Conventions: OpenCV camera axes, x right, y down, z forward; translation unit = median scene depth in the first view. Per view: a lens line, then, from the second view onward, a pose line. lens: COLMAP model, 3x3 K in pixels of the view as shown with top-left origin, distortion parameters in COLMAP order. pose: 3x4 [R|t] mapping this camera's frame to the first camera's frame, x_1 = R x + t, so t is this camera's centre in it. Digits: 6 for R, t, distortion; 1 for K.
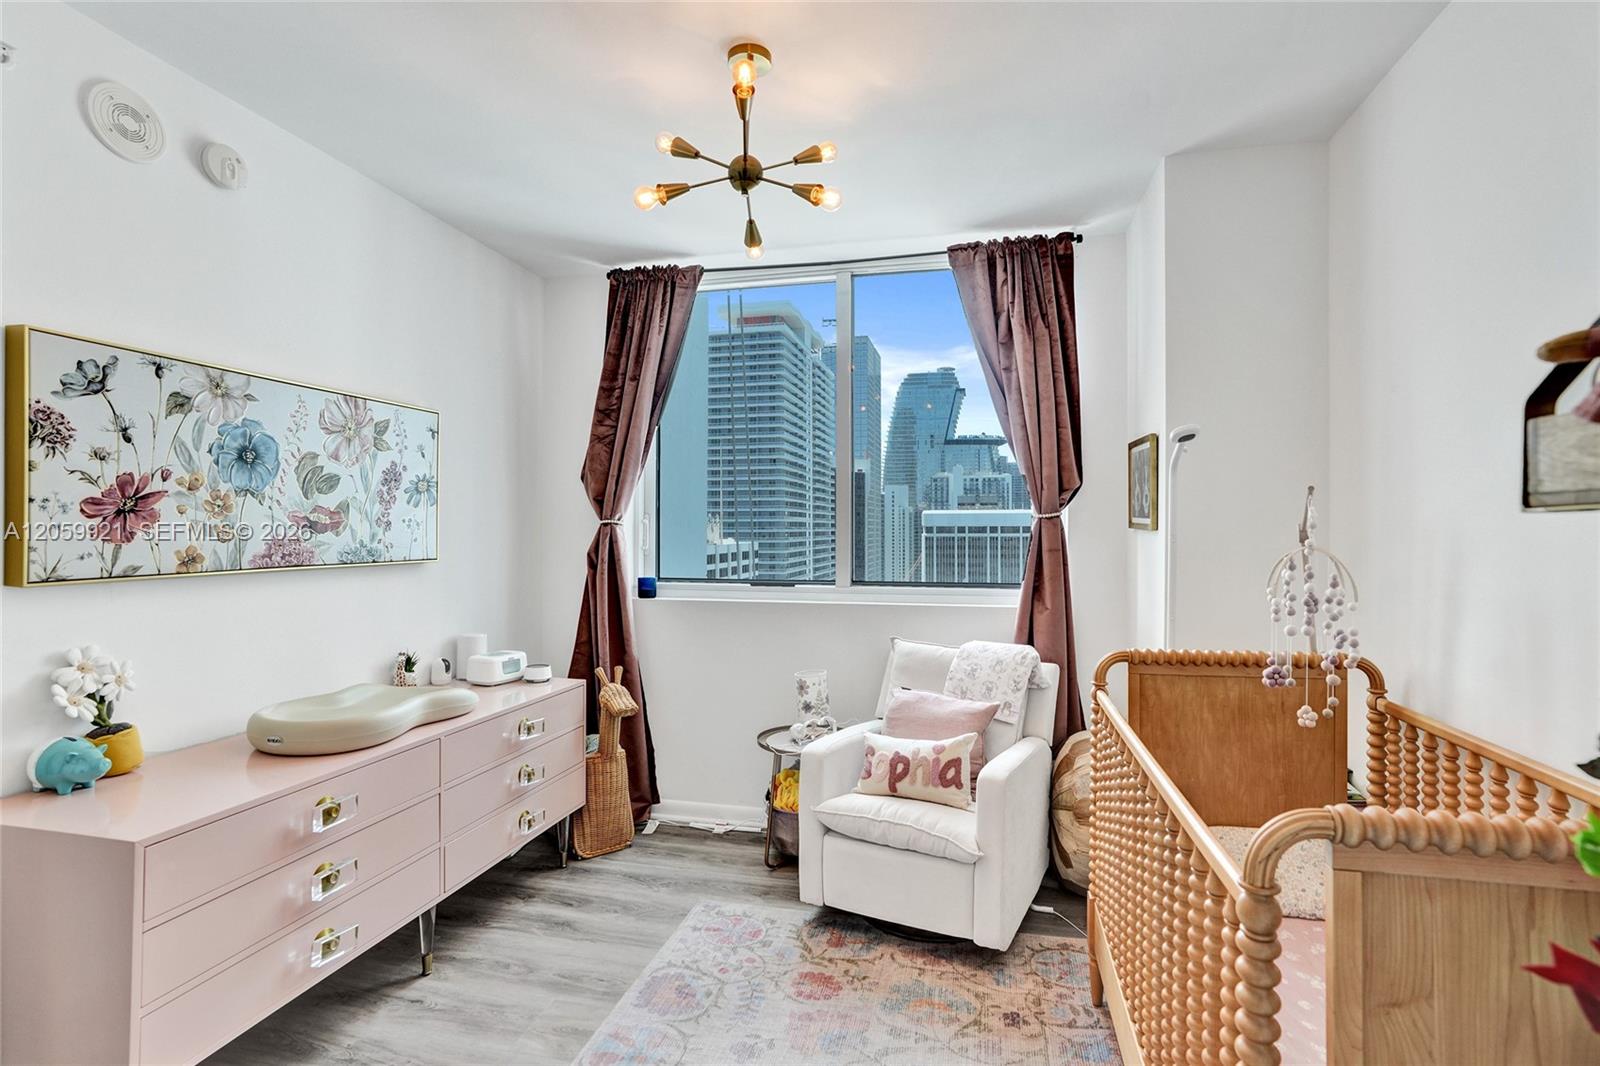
lens RADIAL K [[768.8, 0, 798.9], [0, 768.8, 527.9], [0, 0, 1]] dist [-0.021252, 0.009768]
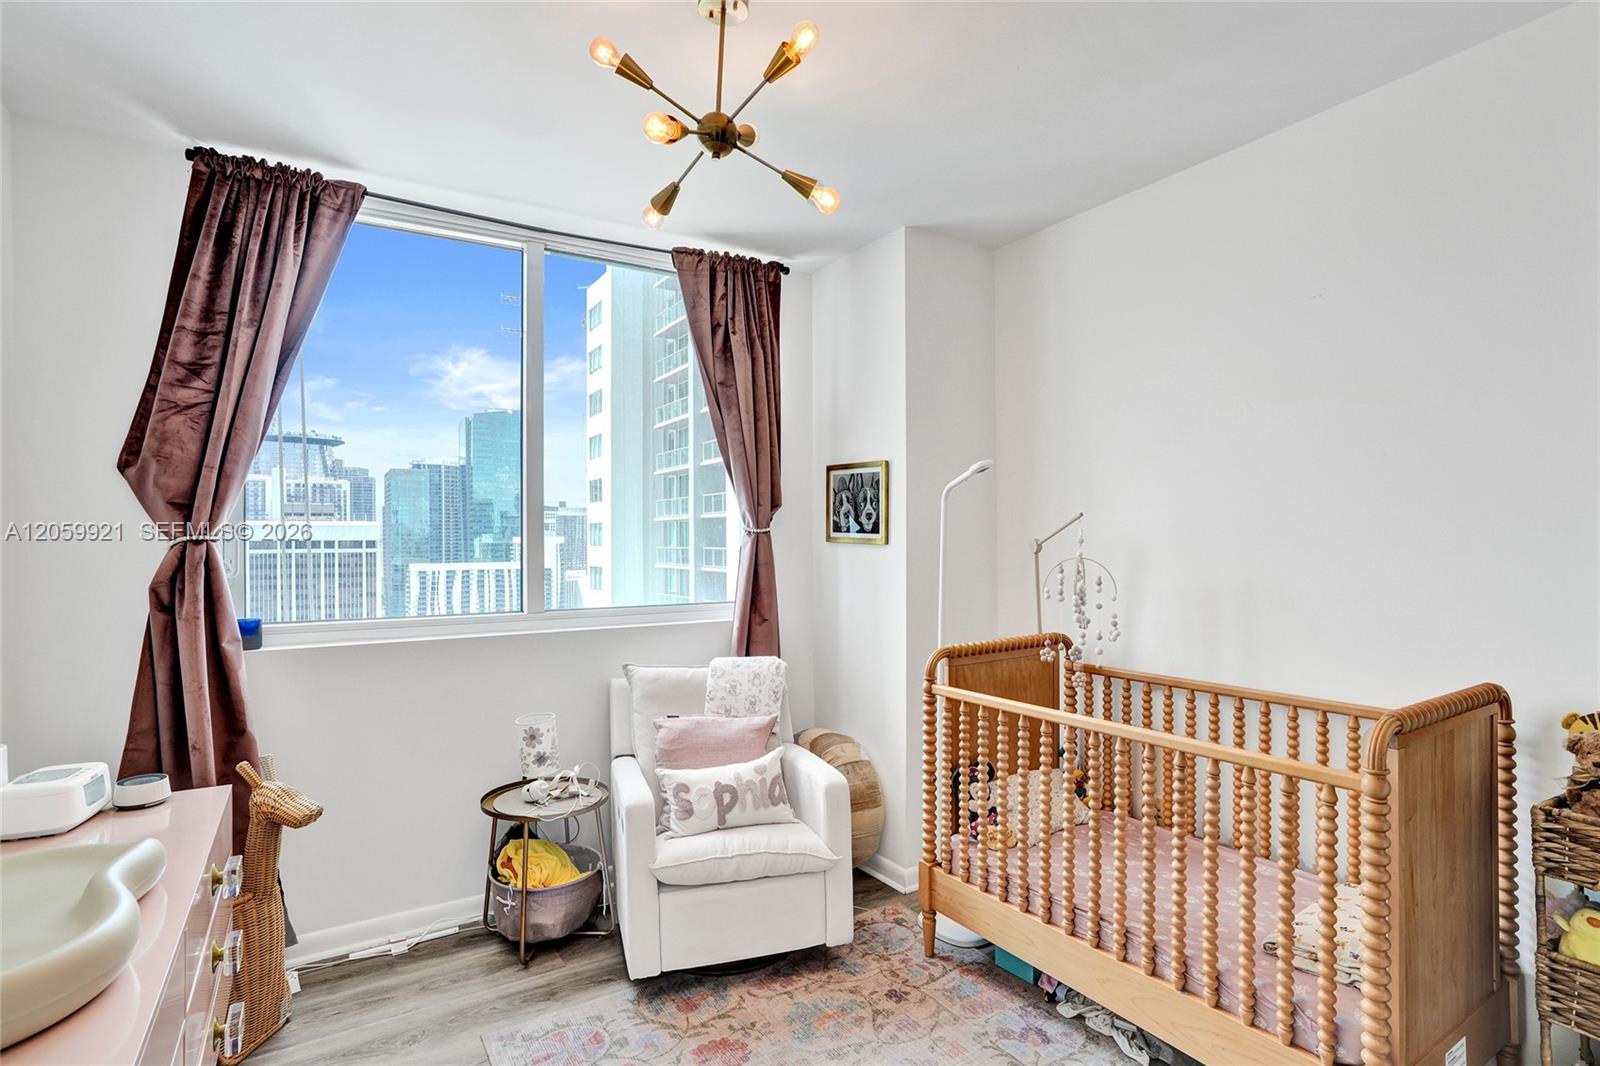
lens RADIAL K [[804.3, 0, 789.3], [0, 804.3, 544.3], [0, 0, 1]] dist [-0.012032, 0.004139]
pose [[0.714593, -0.009190, 0.699480, -0.417234], [0.006215, 0.999958, 0.006789, -0.004890], [-0.699513, -0.000505, 0.714620, 0.196468]]
